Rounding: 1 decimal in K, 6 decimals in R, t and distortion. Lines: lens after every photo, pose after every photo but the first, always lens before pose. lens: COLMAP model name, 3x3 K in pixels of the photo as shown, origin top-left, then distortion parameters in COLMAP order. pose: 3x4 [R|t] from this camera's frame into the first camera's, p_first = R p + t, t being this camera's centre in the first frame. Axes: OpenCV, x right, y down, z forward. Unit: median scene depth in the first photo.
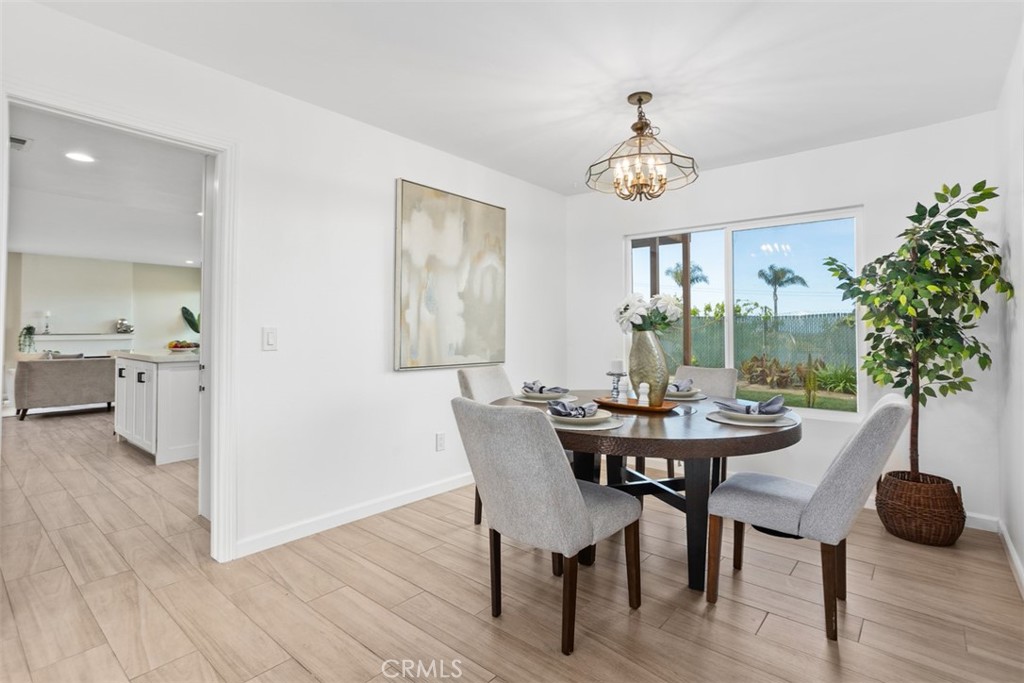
lens RADIAL K [[494.1, 0, 518.6], [0, 494.1, 322.9], [0, 0, 1]] dist [-0.029063, 0.012620]
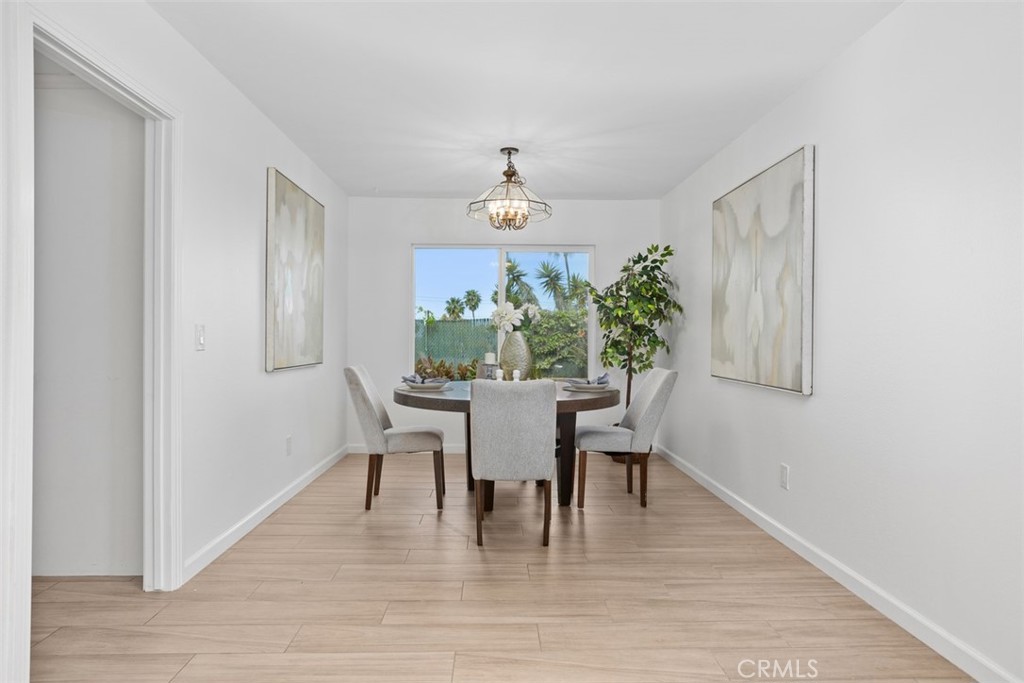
lens RADIAL K [[585.0, 0, 505.8], [0, 585.0, 340.8], [0, 0, 1]] dist [-0.027845, 0.004981]
pose [[0.749387, -0.004434, 0.662118, -0.789467], [-0.012518, 0.999704, 0.020862, 0.009916], [-0.662014, -0.023922, 0.749109, -0.162043]]
